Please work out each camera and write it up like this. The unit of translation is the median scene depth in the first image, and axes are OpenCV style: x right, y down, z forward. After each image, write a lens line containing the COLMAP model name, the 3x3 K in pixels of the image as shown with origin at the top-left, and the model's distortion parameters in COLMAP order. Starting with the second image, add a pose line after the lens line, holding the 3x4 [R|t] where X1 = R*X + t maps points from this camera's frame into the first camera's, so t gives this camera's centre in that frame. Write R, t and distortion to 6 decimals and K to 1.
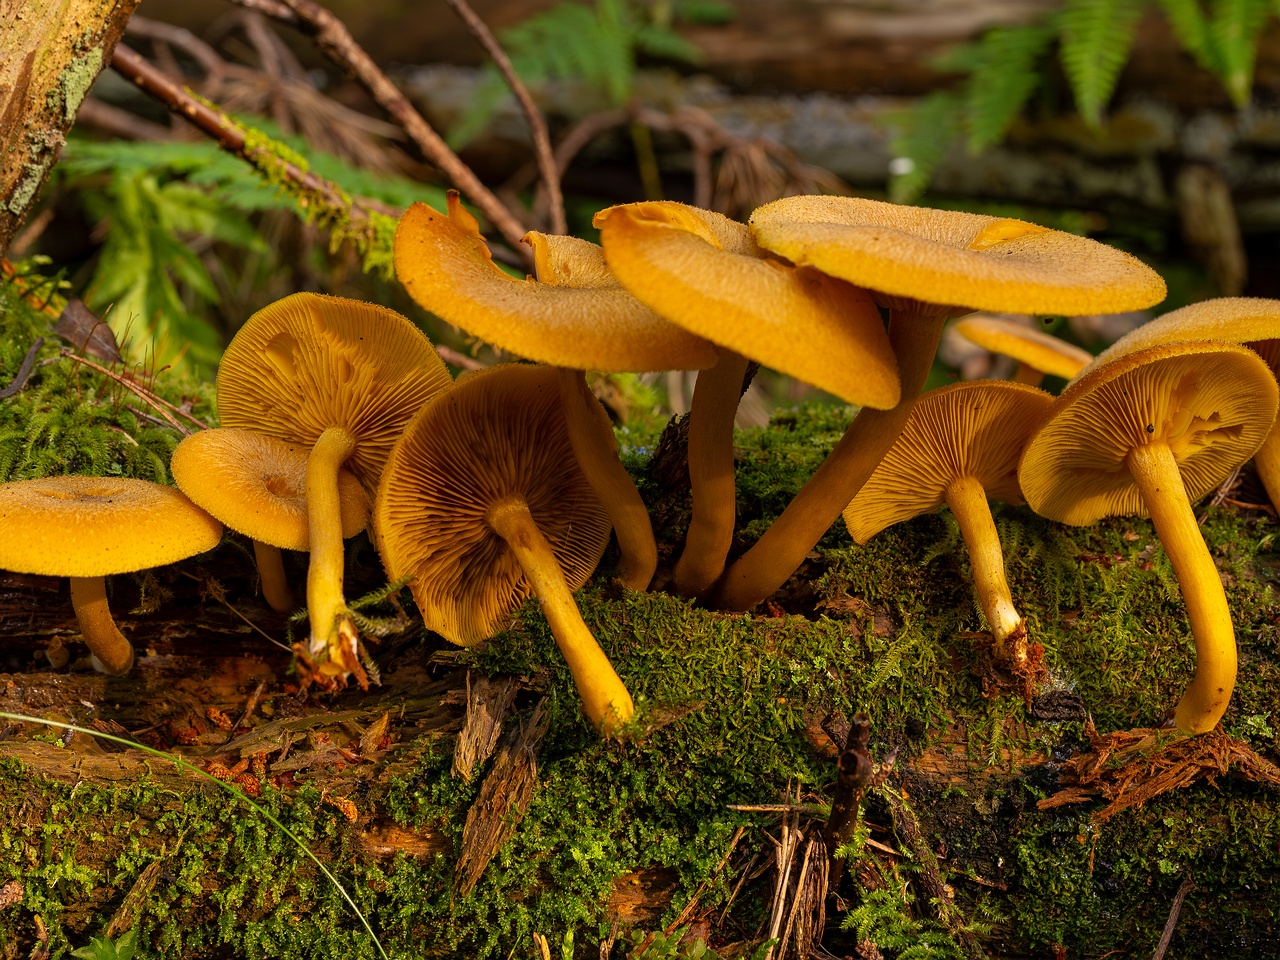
lens RADIAL K [[2095.0, 0, 639.7], [0, 2095.0, 491.4], [0, 0, 1]] dist [-0.000013, -0.048192]
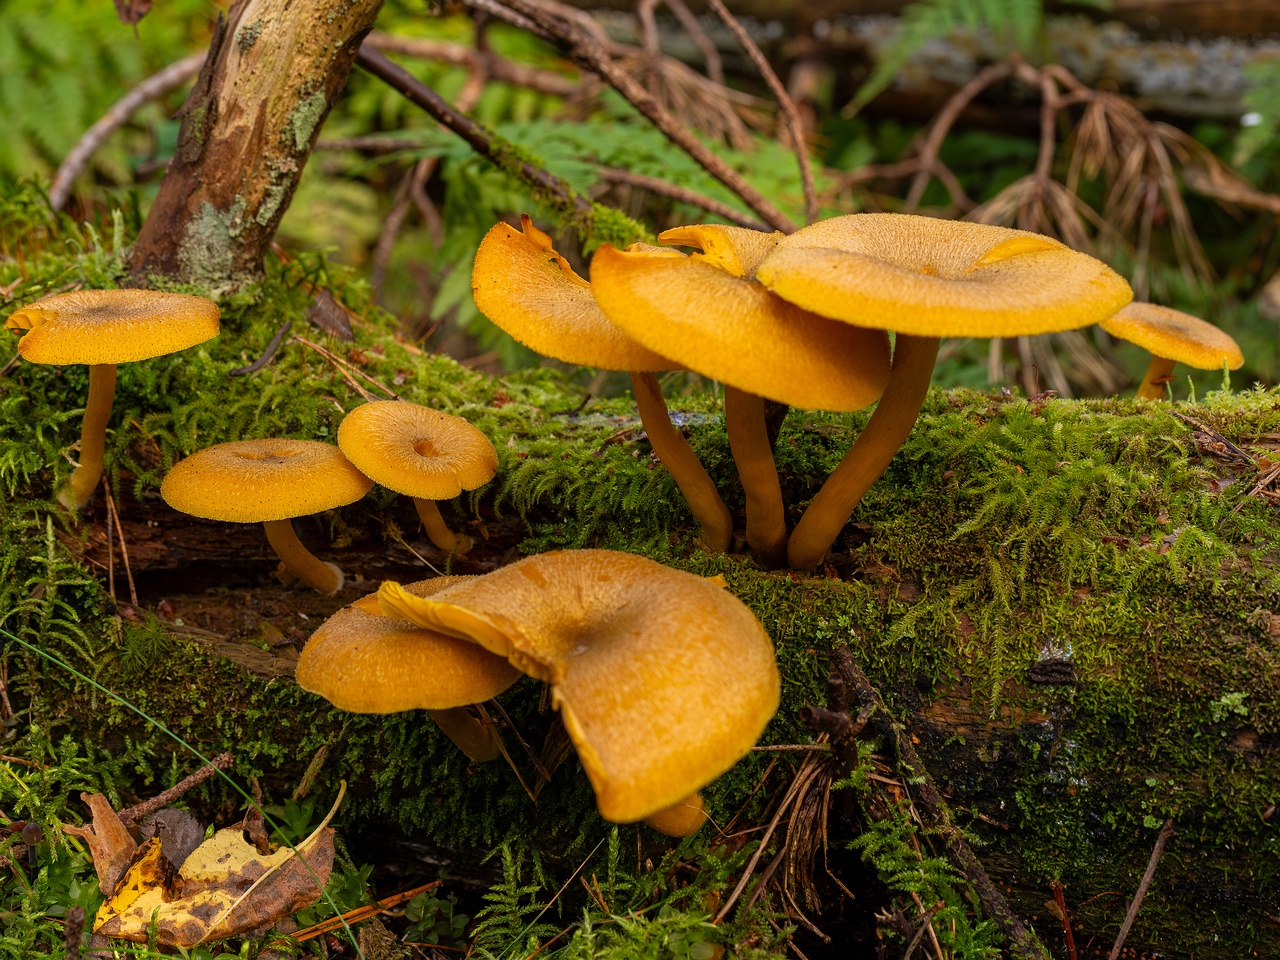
lens RADIAL K [[2070.7, 0, 640.0], [0, 2070.7, 480.0], [0, 0, 1]] dist [-0.010734, -0.005961]
pose [[0.946691, 0.039109, -0.319759, 0.340360], [-0.022412, 0.998194, 0.055733, -0.057316], [0.321361, -0.045595, 0.945858, -0.118028]]
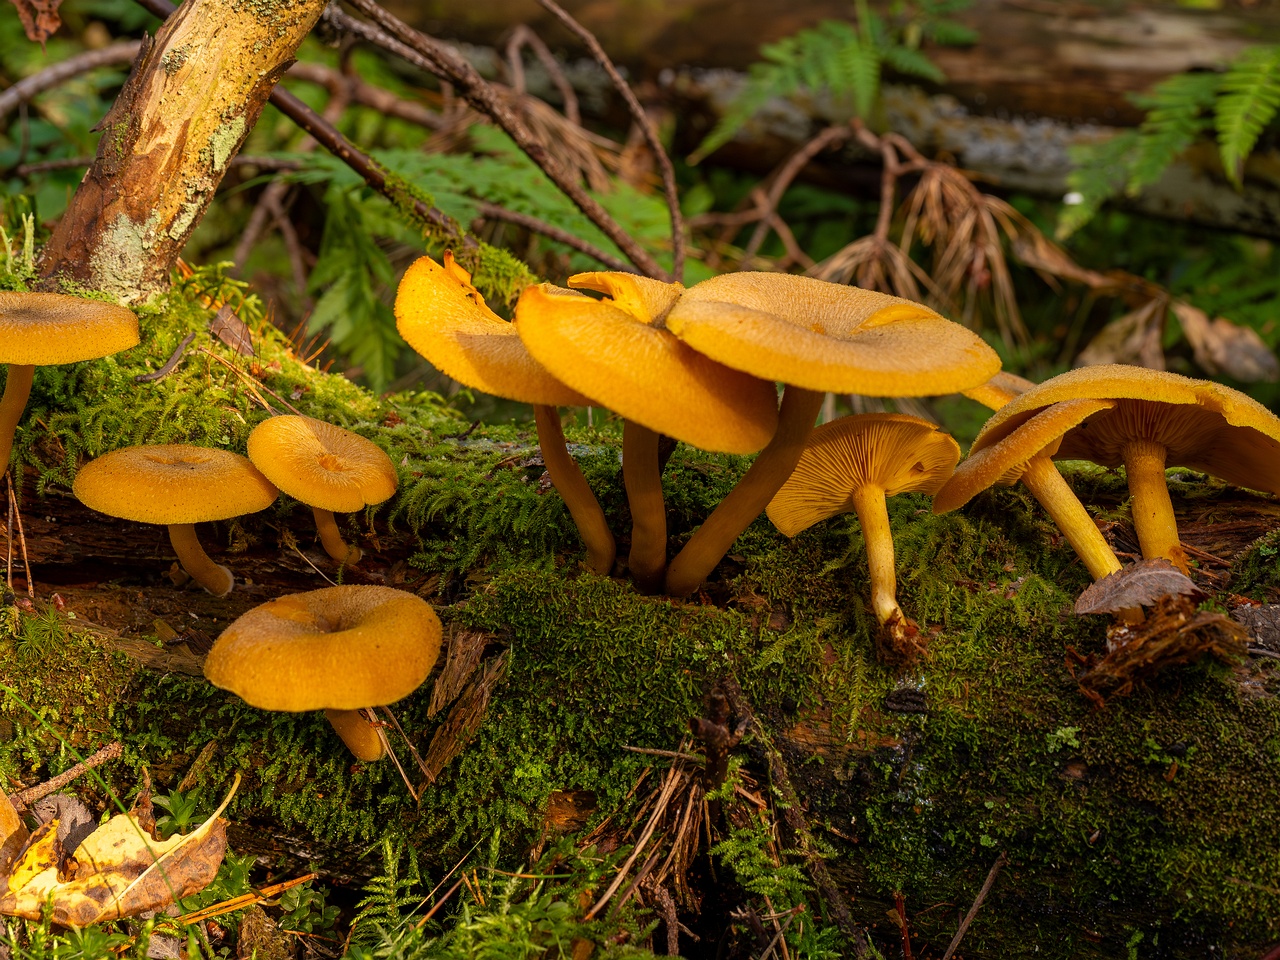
lens RADIAL K [[2058.9, 0, 654.9], [0, 2058.9, 485.6], [0, 0, 1]] dist [-0.008235, -0.019130]
pose [[0.973968, 0.092186, -0.207092, 0.293944], [-0.085337, 0.995476, 0.041783, -0.061819], [0.210007, -0.023022, 0.977429, -0.214567]]
